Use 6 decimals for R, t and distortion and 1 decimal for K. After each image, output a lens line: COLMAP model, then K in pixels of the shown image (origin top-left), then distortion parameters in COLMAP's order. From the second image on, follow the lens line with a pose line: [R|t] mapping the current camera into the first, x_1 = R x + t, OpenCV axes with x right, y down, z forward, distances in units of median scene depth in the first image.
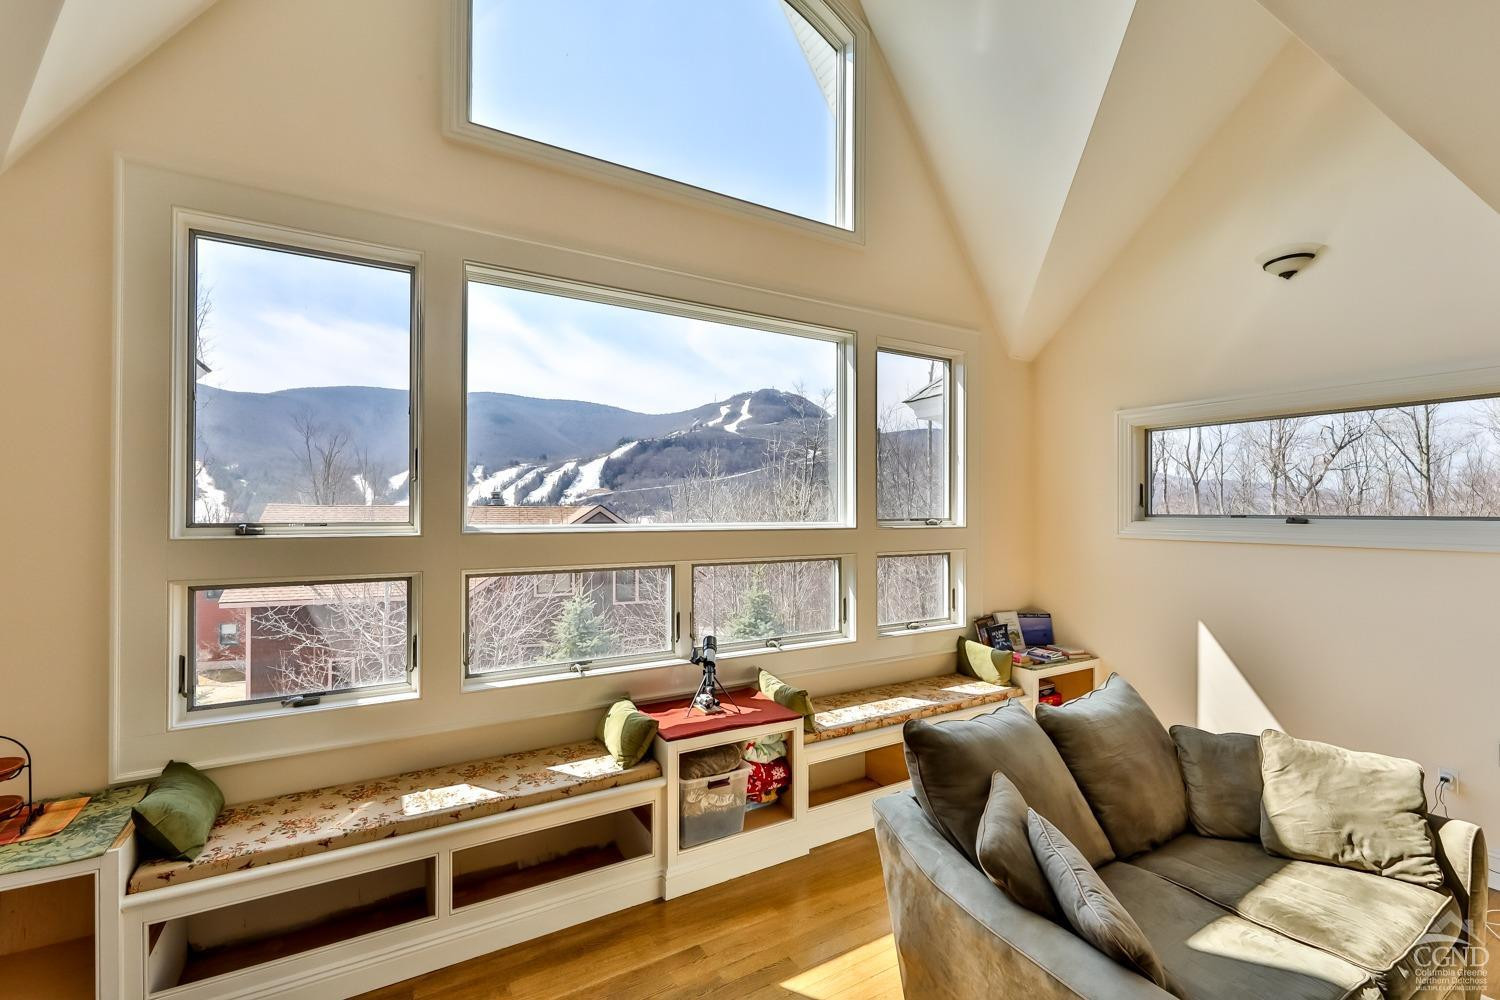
lens RADIAL K [[638.2, 0, 738.6], [0, 638.2, 505.6], [0, 0, 1]] dist [-0.004477, -0.000225]
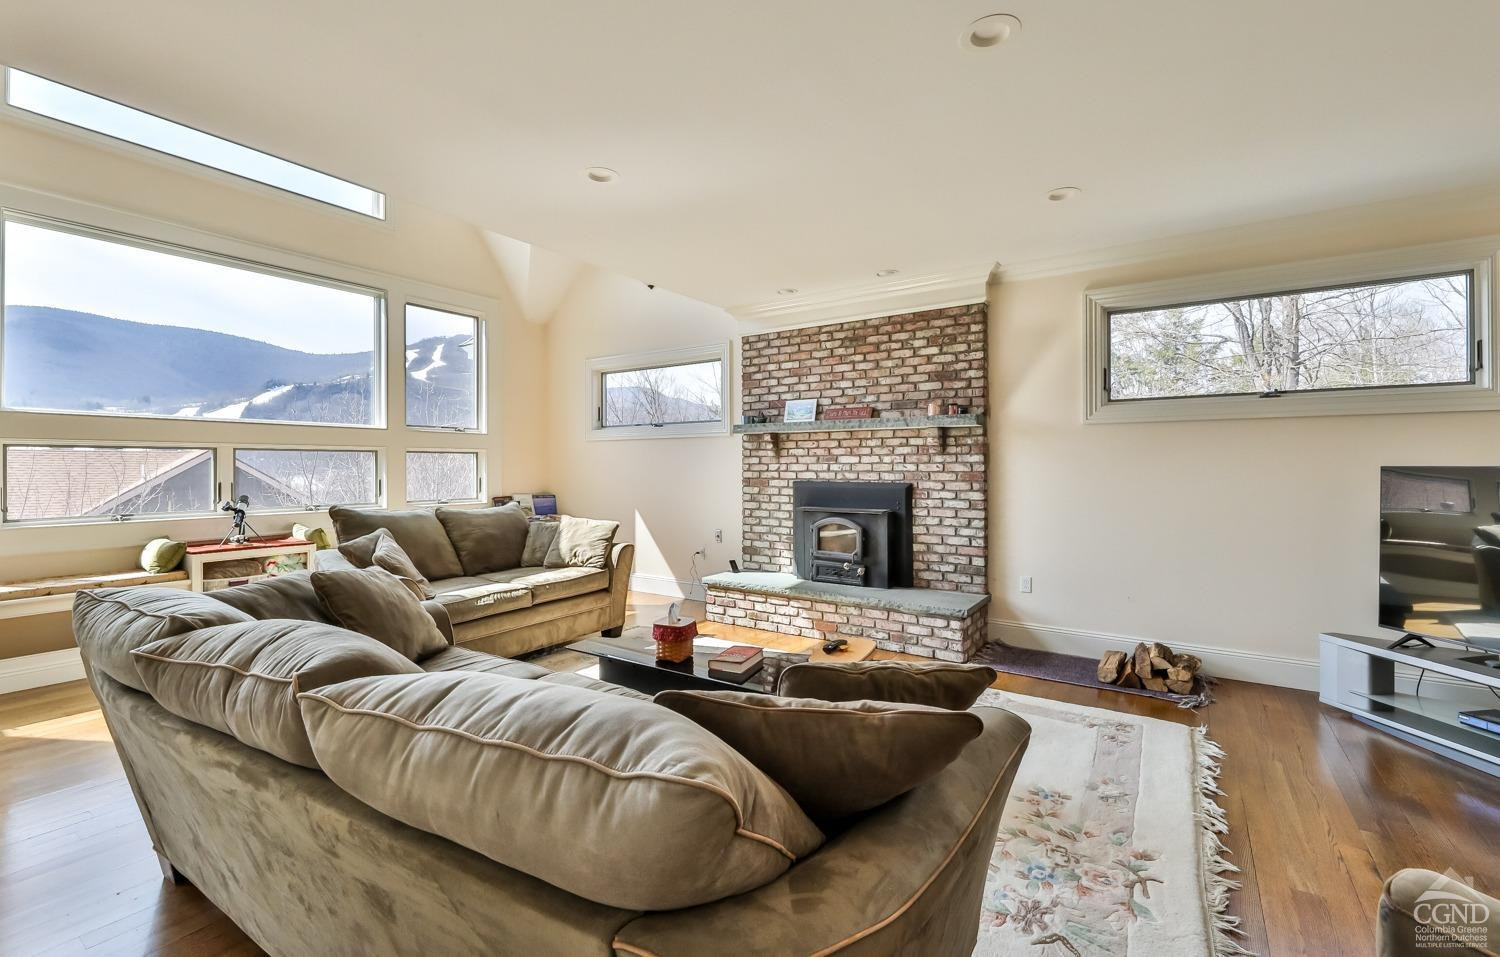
lens RADIAL K [[640.7, 0, 747.2], [0, 640.7, 464.2], [0, 0, 1]] dist [-0.004622, -0.001145]
pose [[0.896294, -0.002973, 0.443449, 0.385355], [0.001730, 0.999993, 0.003208, 0.156583], [-0.443456, -0.002109, 0.896294, -0.898055]]
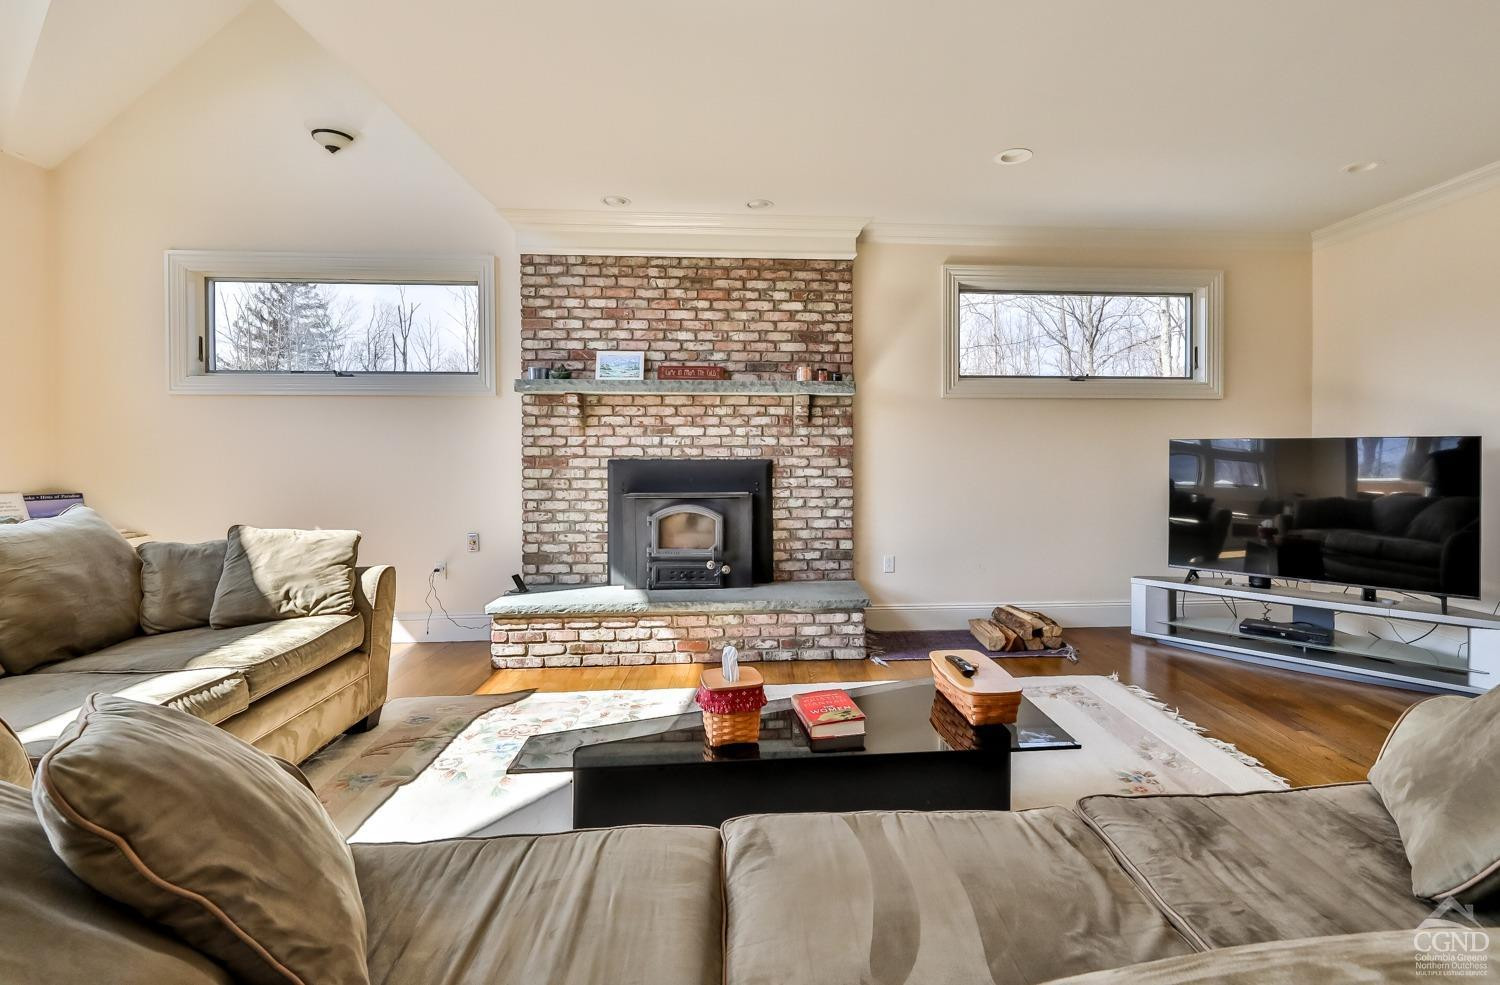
lens RADIAL K [[692.5, 0, 812.1], [0, 692.5, 452.6], [0, 0, 1]] dist [-0.005068, 0.000802]
pose [[0.421251, -0.008936, 0.906900, 0.155854], [-0.001951, 0.999940, 0.010759, 0.180163], [-0.906942, -0.006302, 0.421208, -0.315348]]
